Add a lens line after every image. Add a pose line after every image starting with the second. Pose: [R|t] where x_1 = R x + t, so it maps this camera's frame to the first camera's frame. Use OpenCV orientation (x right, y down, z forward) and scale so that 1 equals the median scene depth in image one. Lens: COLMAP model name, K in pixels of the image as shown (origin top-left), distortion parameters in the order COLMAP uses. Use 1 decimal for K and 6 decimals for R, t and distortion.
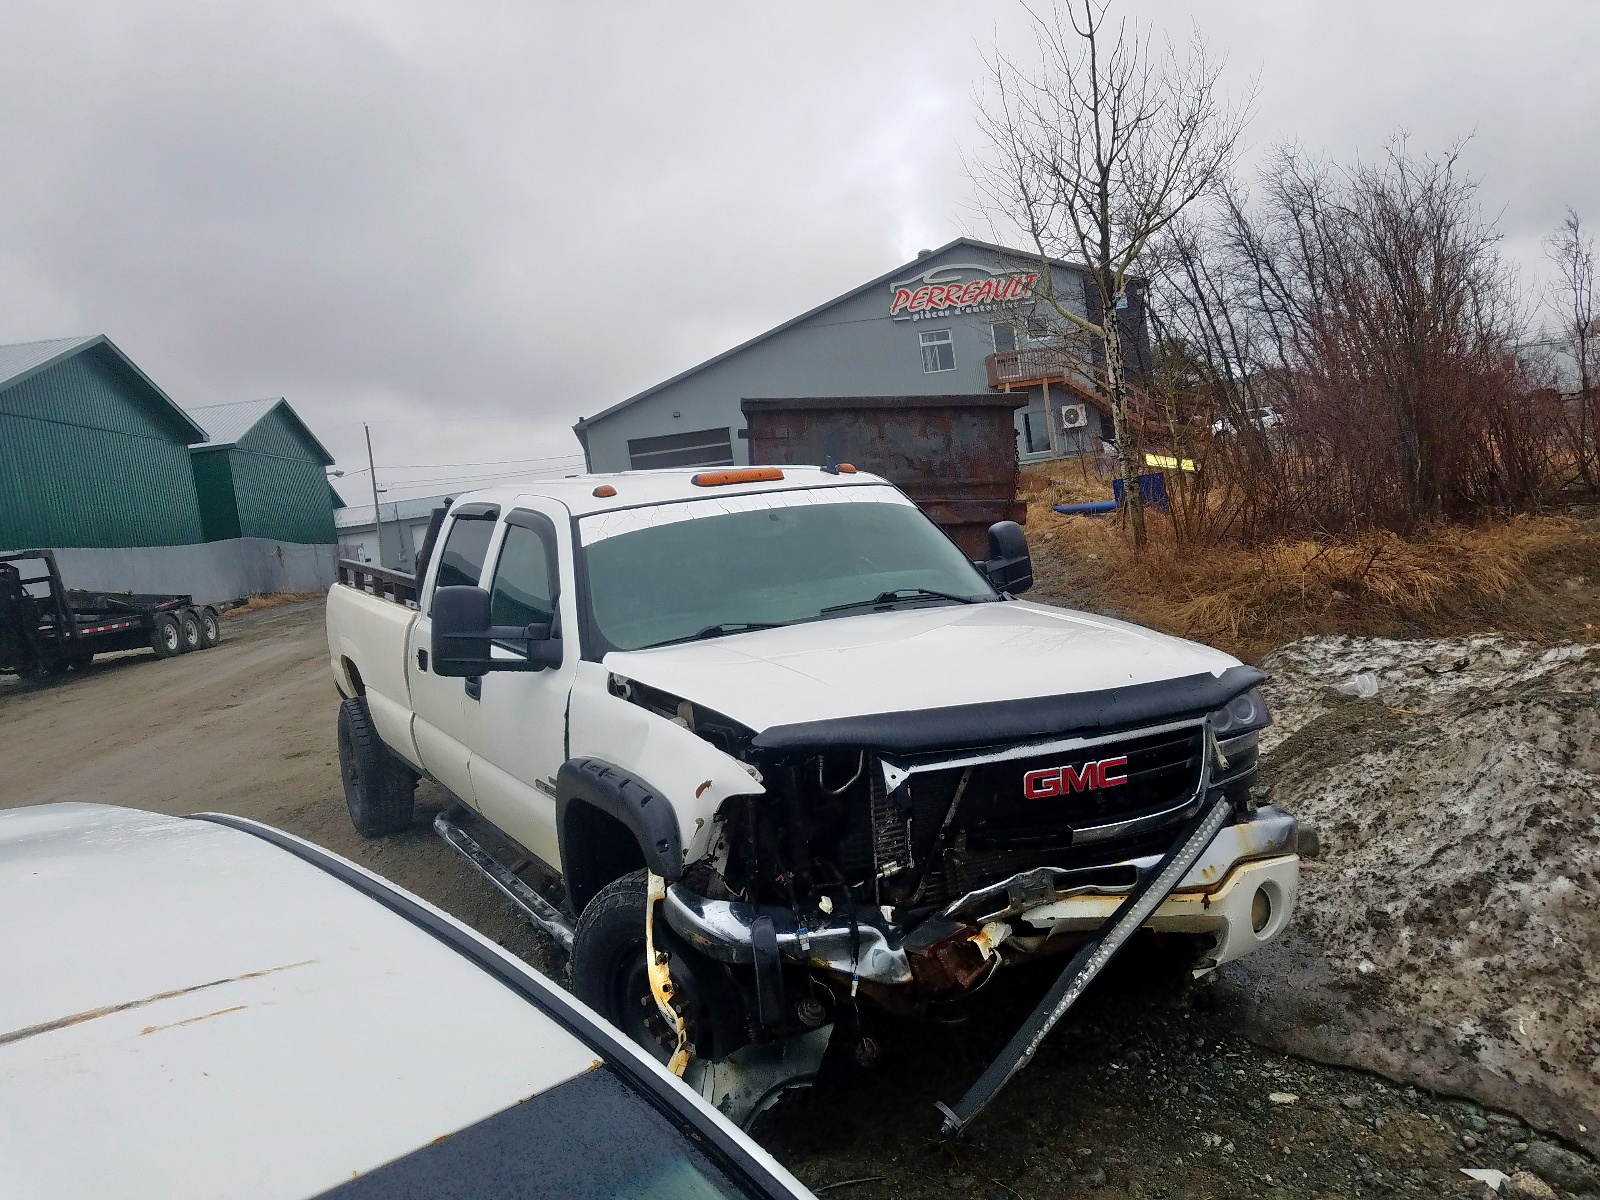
lens RADIAL K [[1234.1, 0, 800.0], [0, 1234.1, 600.0], [0, 0, 1]] dist [-0.038329, 0.048004]
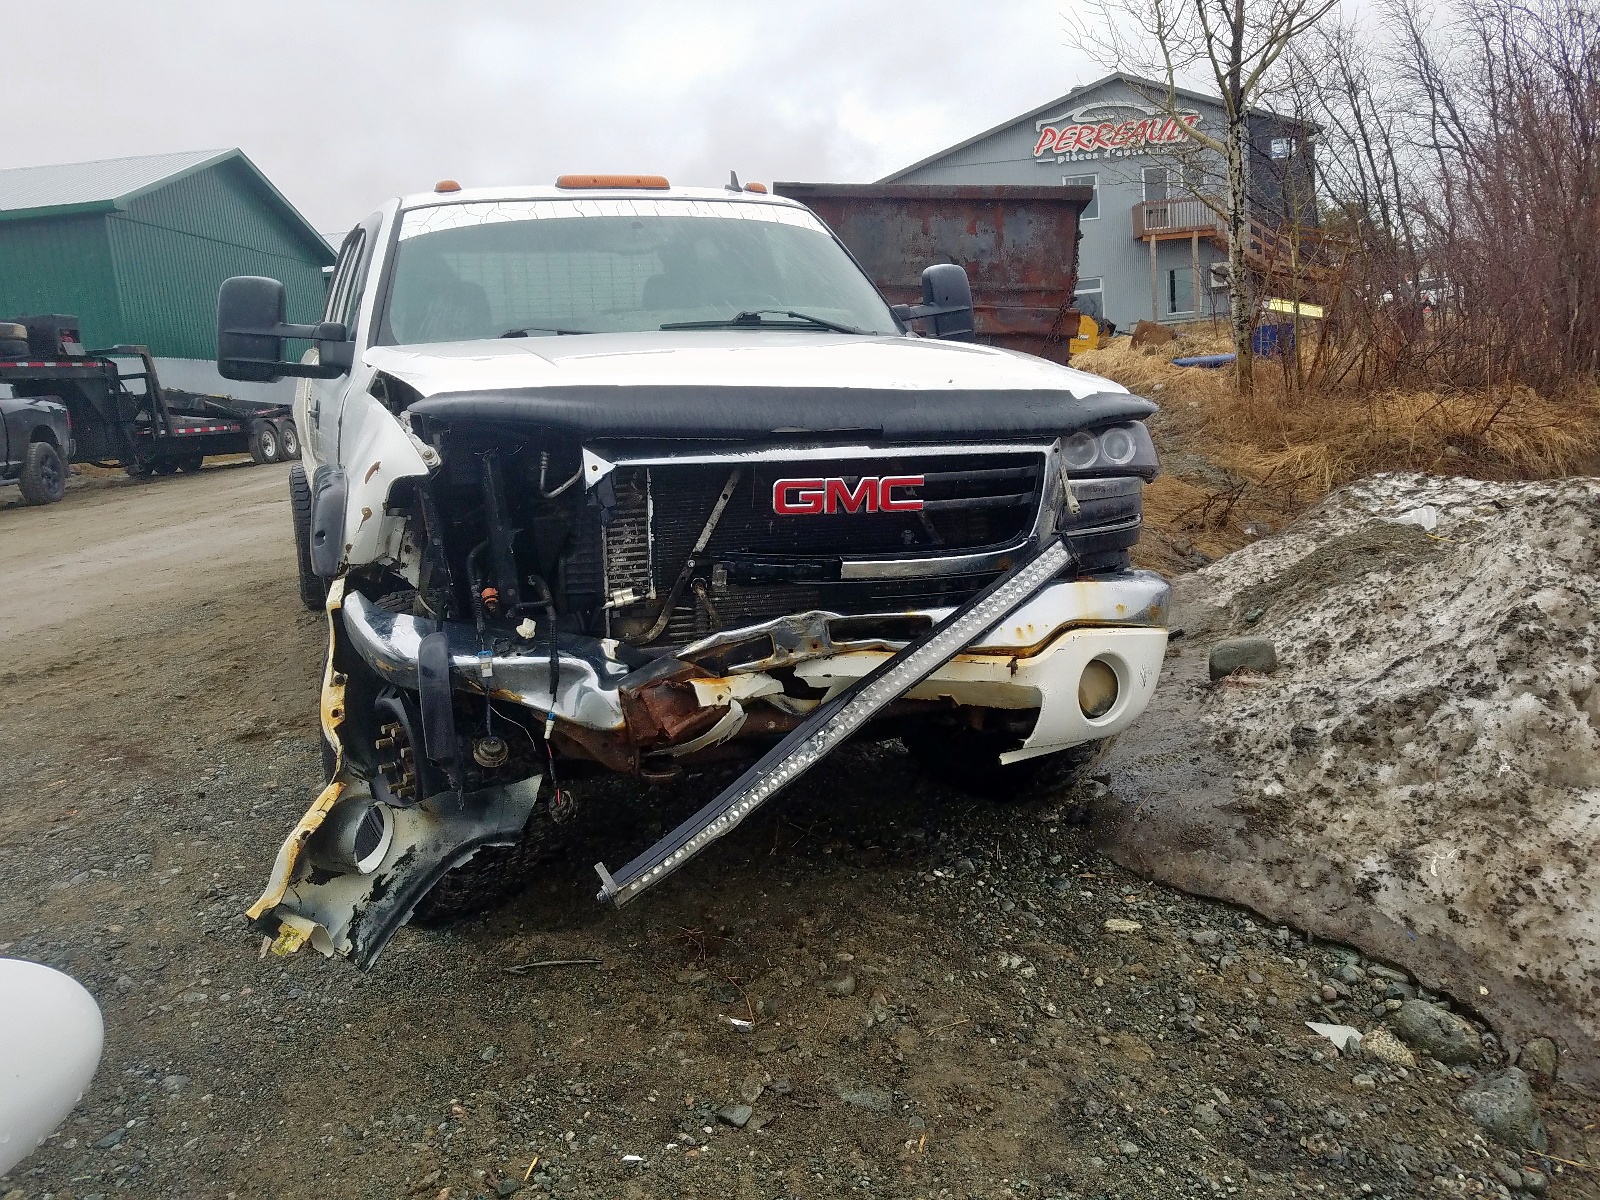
lens RADIAL K [[1238.9, 0, 800.0], [0, 1238.9, 600.0], [0, 0, 1]] dist [-0.004918, -0.002061]
pose [[0.992854, 0.069954, -0.096679, 0.228741], [-0.058499, 0.991451, 0.116631, 0.100339], [0.104011, -0.110142, 0.988459, 0.171875]]
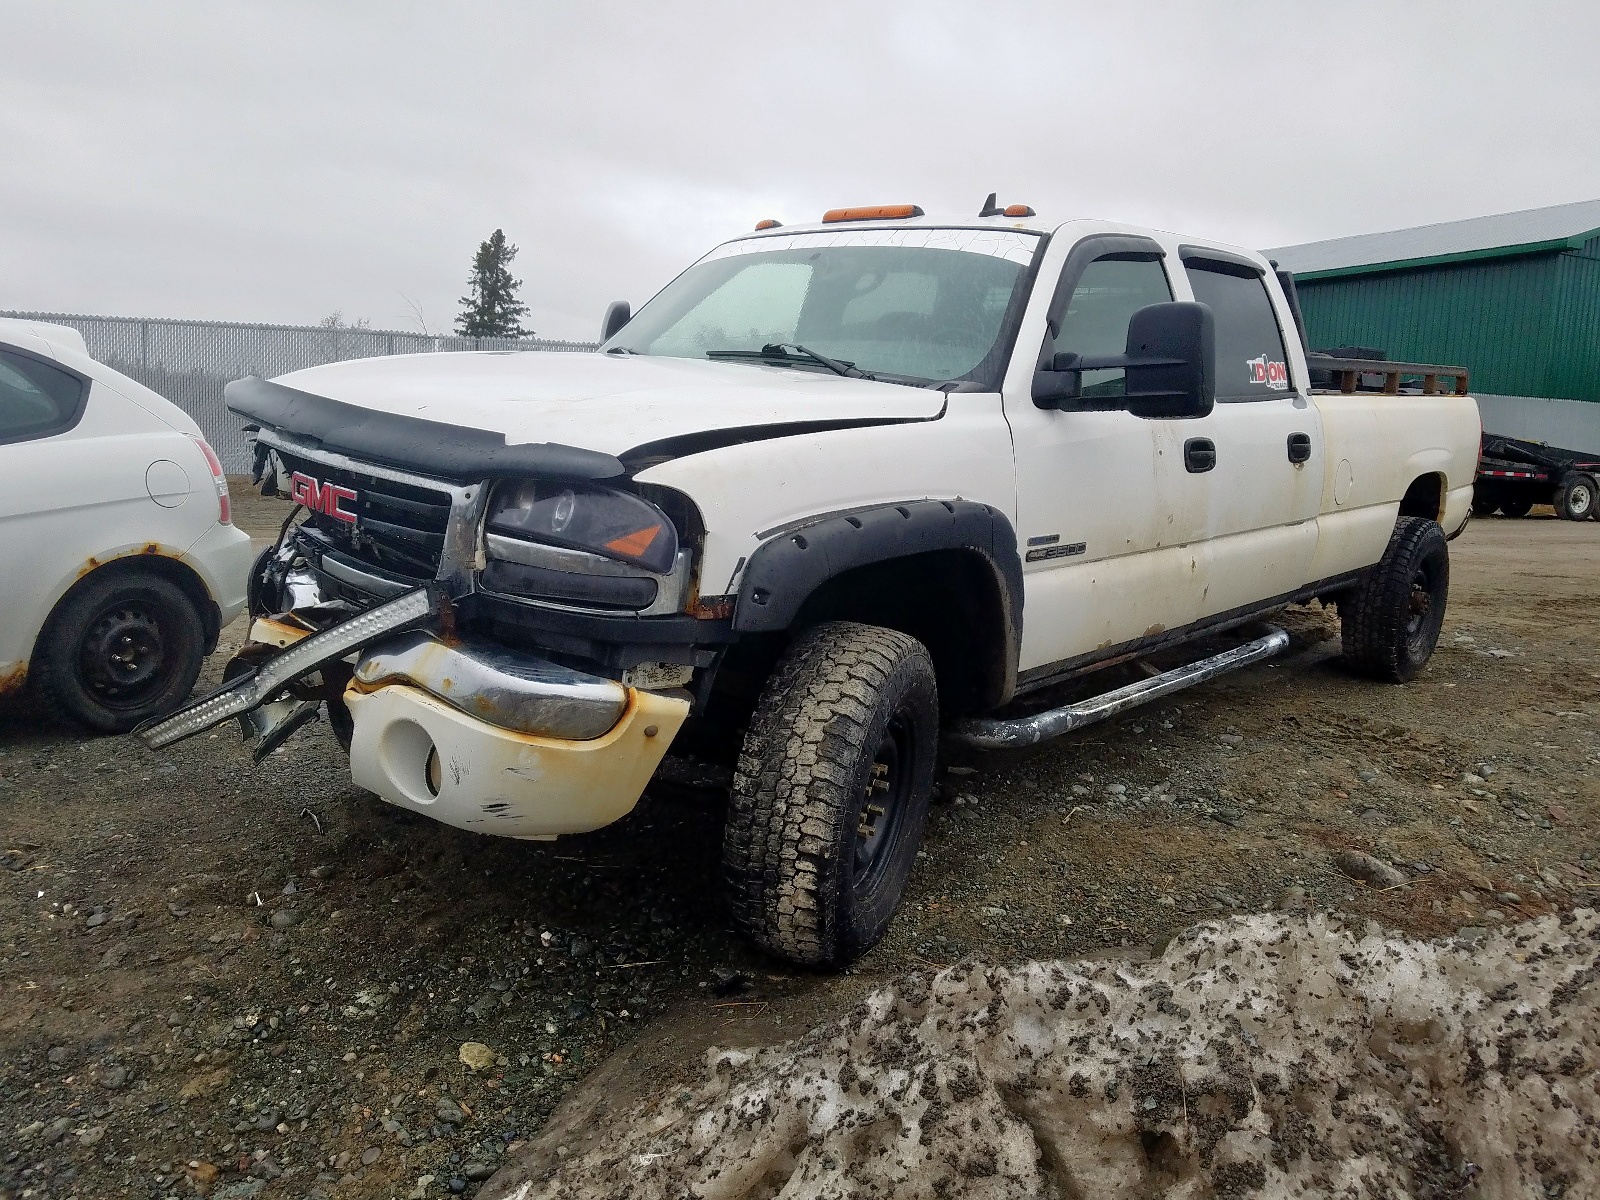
lens RADIAL K [[1180.6, 0, 800.0], [0, 1180.6, 600.0], [0, 0, 1]] dist [-0.000124, 0.000565]
pose [[0.257730, 0.286678, -0.922709, 1.391492], [-0.171989, 0.953331, 0.248153, -0.134767], [0.950787, 0.094739, 0.295007, 1.364594]]
